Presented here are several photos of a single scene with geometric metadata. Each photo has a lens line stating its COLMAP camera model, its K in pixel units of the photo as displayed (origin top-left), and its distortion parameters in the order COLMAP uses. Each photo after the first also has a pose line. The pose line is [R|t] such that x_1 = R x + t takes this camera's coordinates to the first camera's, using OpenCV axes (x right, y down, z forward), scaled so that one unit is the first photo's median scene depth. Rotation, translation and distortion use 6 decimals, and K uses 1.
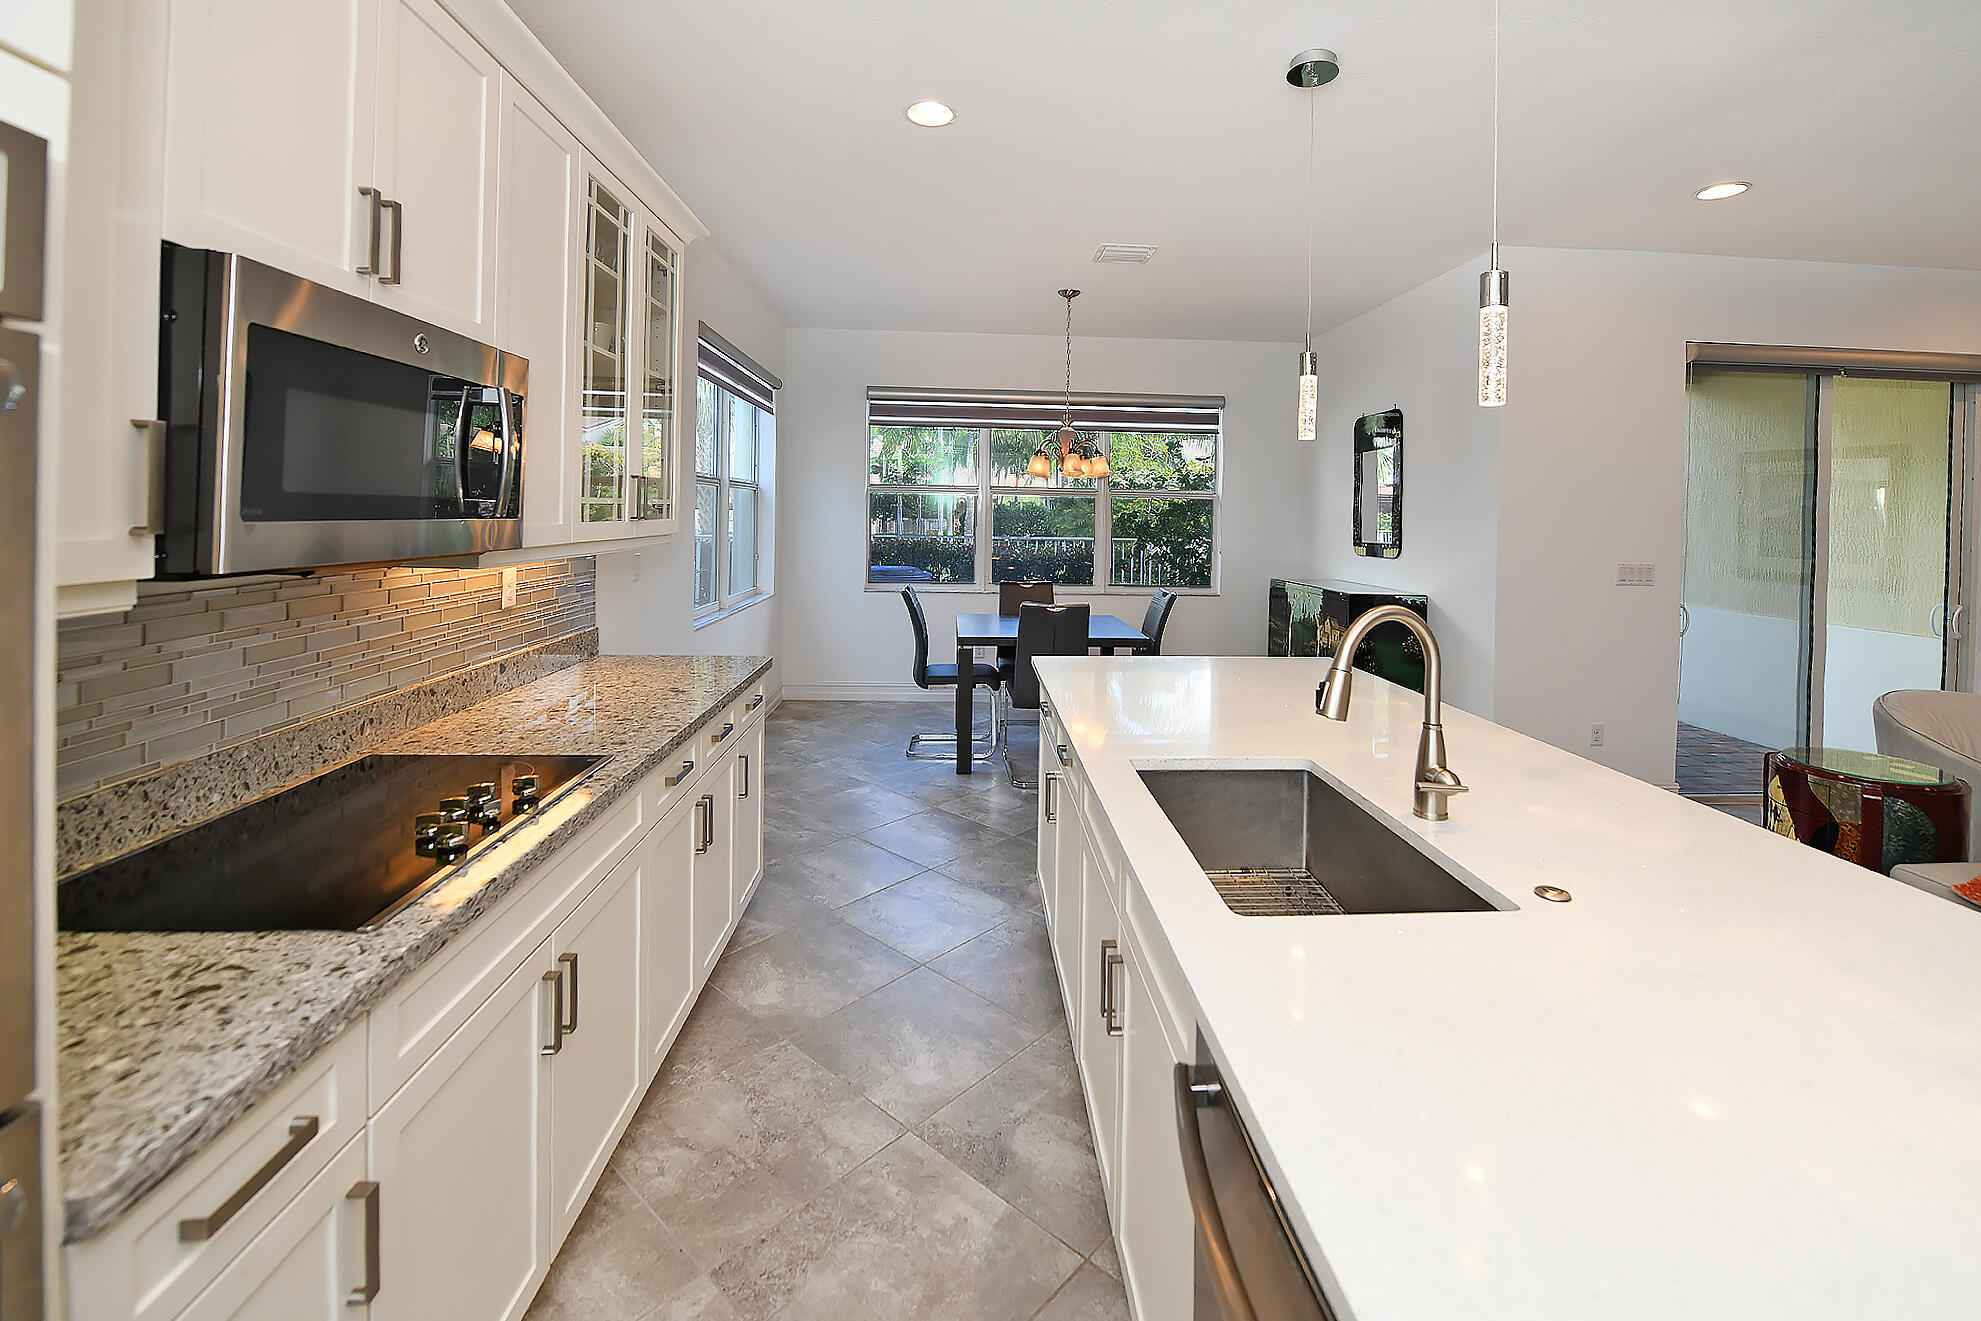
lens RADIAL K [[863.5, 0, 987.0], [0, 863.5, 520.2], [0, 0, 1]] dist [-0.001798, -0.000270]
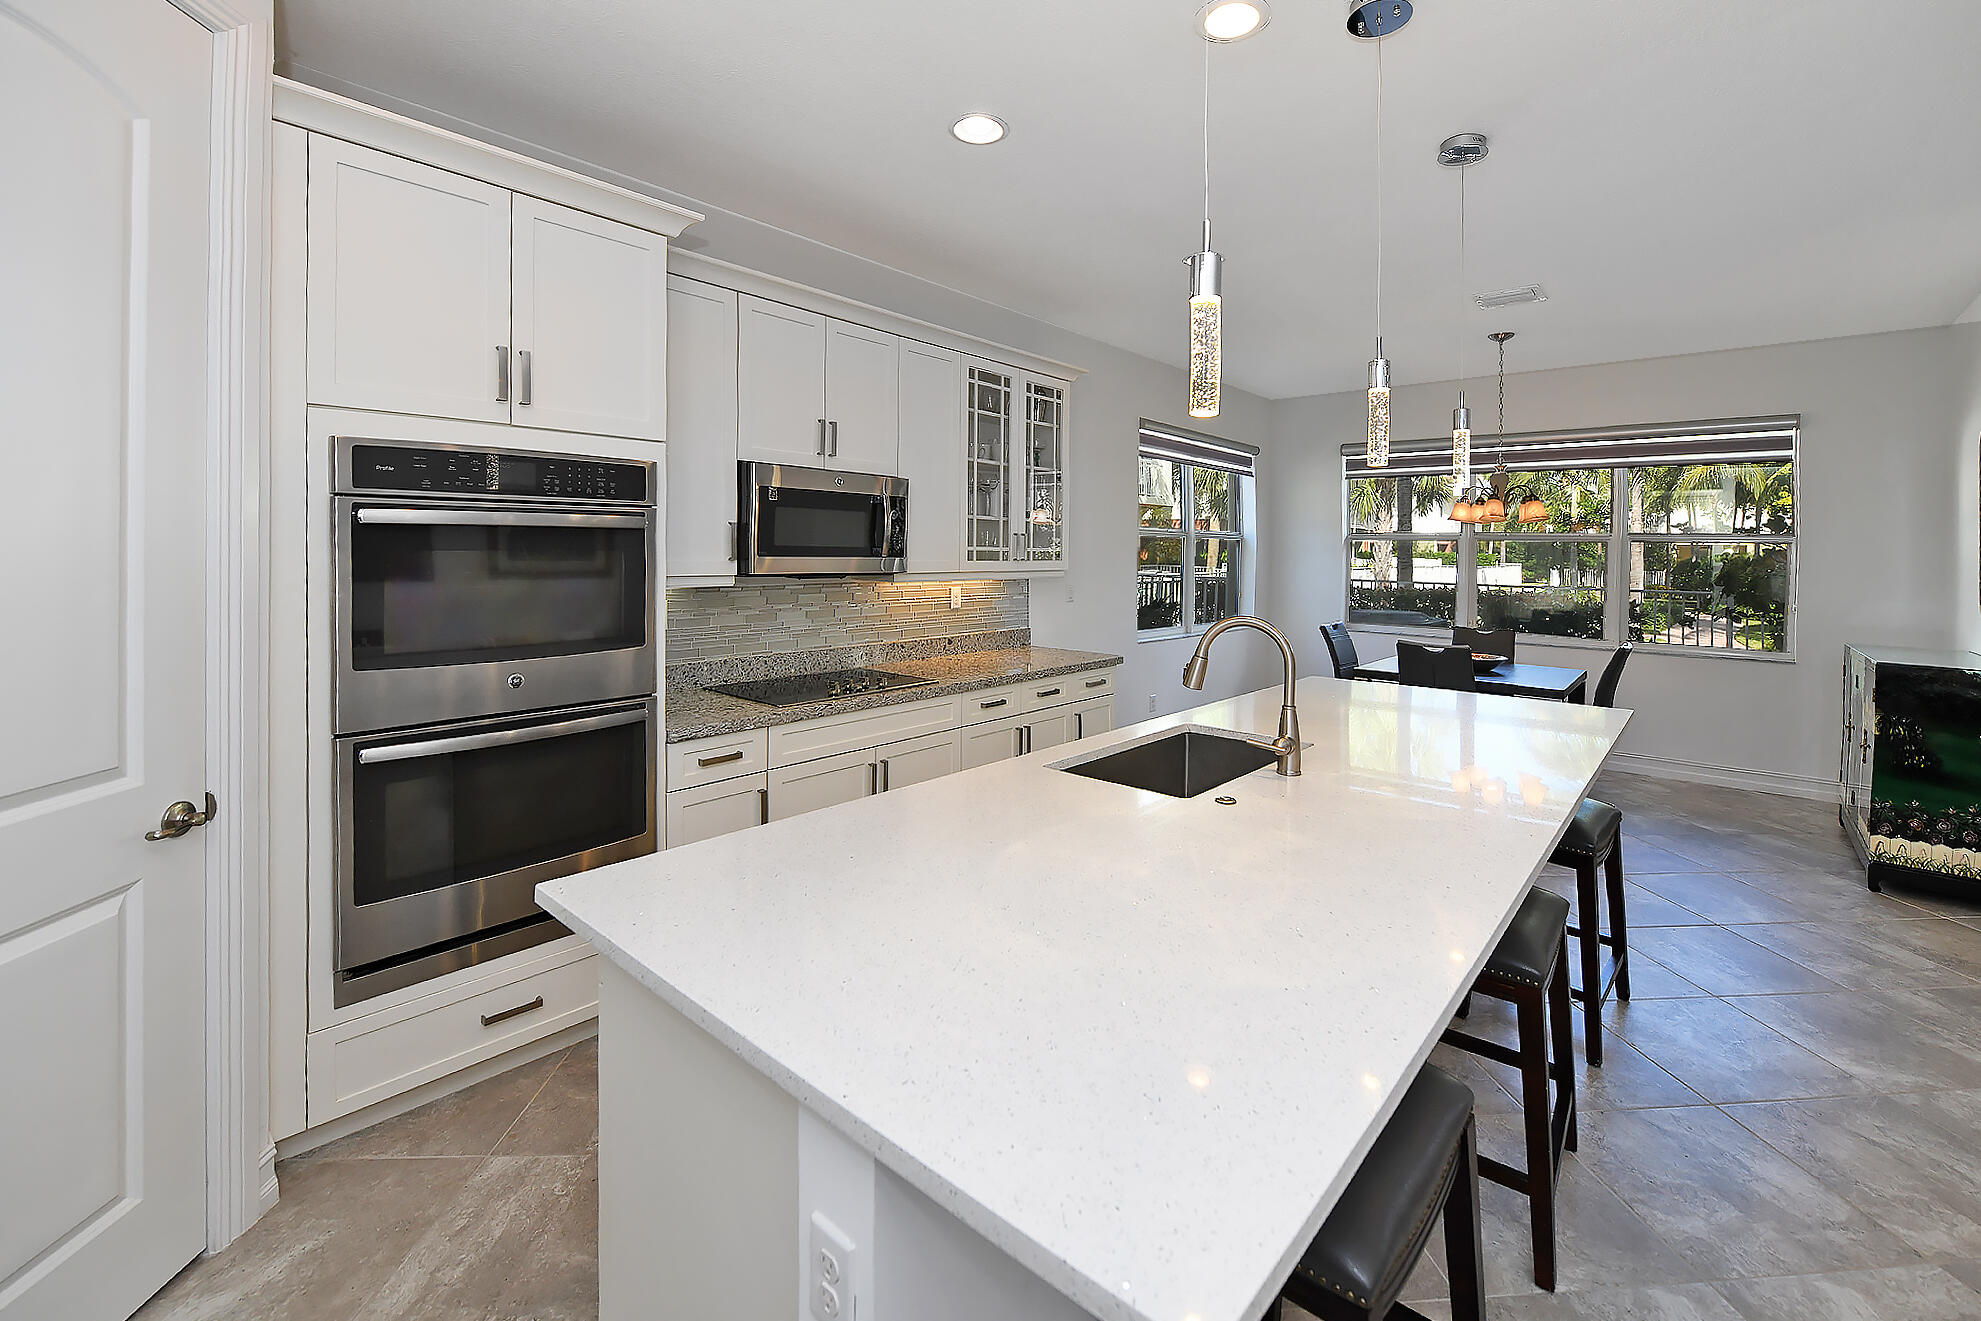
lens RADIAL K [[826.0, 0, 988.7], [0, 826.0, 559.9], [0, 0, 1]] dist [-0.000378, -0.000197]
pose [[0.702725, 0.000218, -0.711461, 1.116549], [-0.009209, 0.999919, -0.008790, 0.021526], [0.711402, 0.012729, 0.702670, -0.252041]]
